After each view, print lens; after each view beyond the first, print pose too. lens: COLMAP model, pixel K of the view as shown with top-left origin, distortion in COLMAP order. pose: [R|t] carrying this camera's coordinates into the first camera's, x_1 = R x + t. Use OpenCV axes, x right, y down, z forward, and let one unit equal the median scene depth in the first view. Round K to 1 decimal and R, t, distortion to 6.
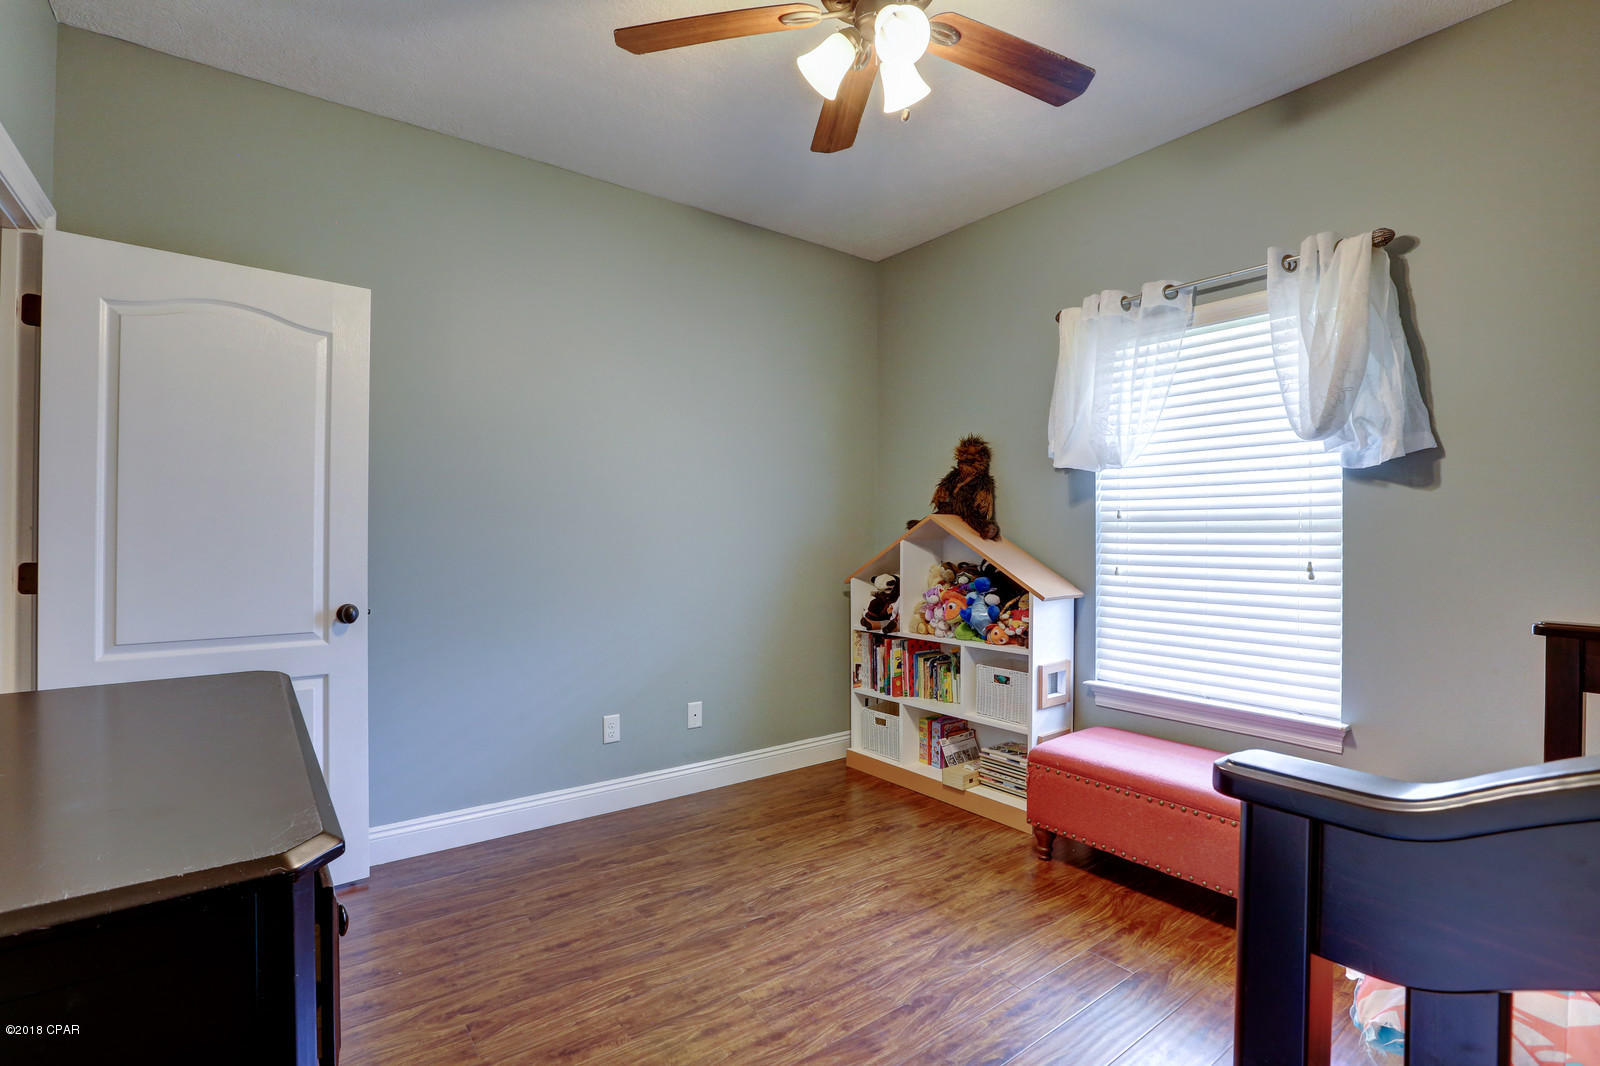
lens RADIAL K [[743.0, 0, 797.5], [0, 743.0, 531.8], [0, 0, 1]] dist [-0.042858, 0.015393]
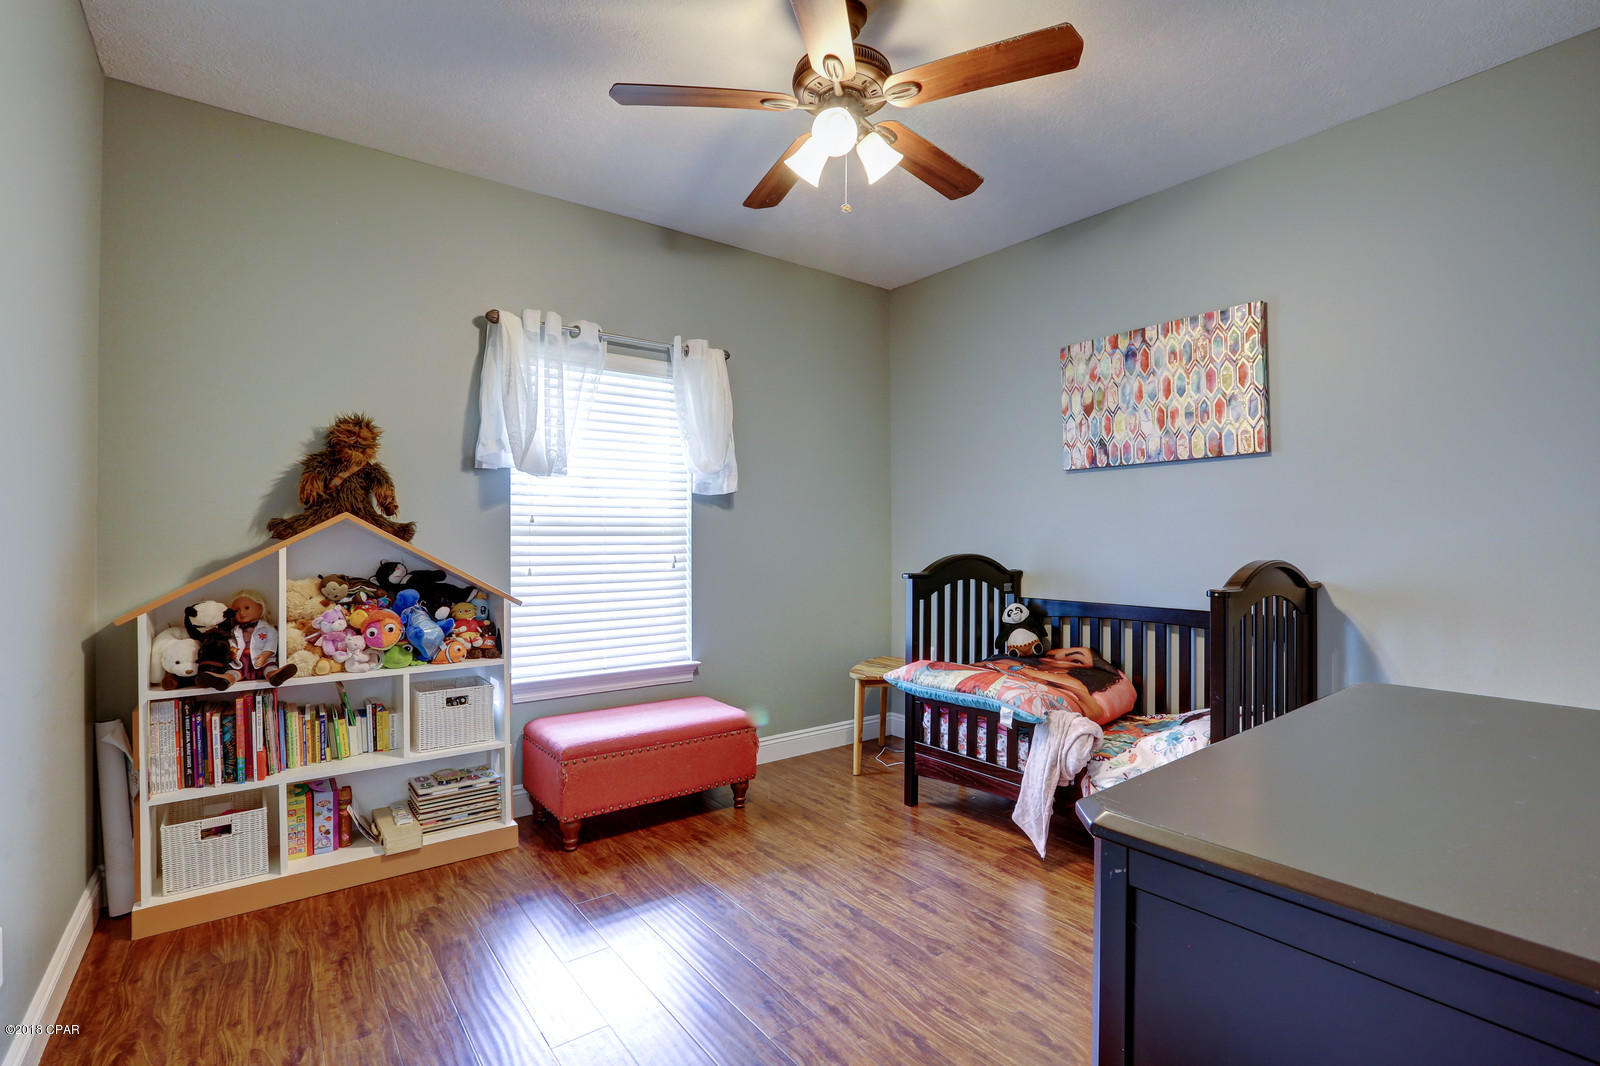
lens RADIAL K [[743.0, 0, 798.7], [0, 743.0, 535.2], [0, 0, 1]] dist [-0.042858, 0.015393]
pose [[-0.003089, -0.000206, 0.999995, -0.636699], [-0.000330, 1.000000, 0.000205, -0.000807], [-0.999995, -0.000329, -0.003089, 0.614909]]
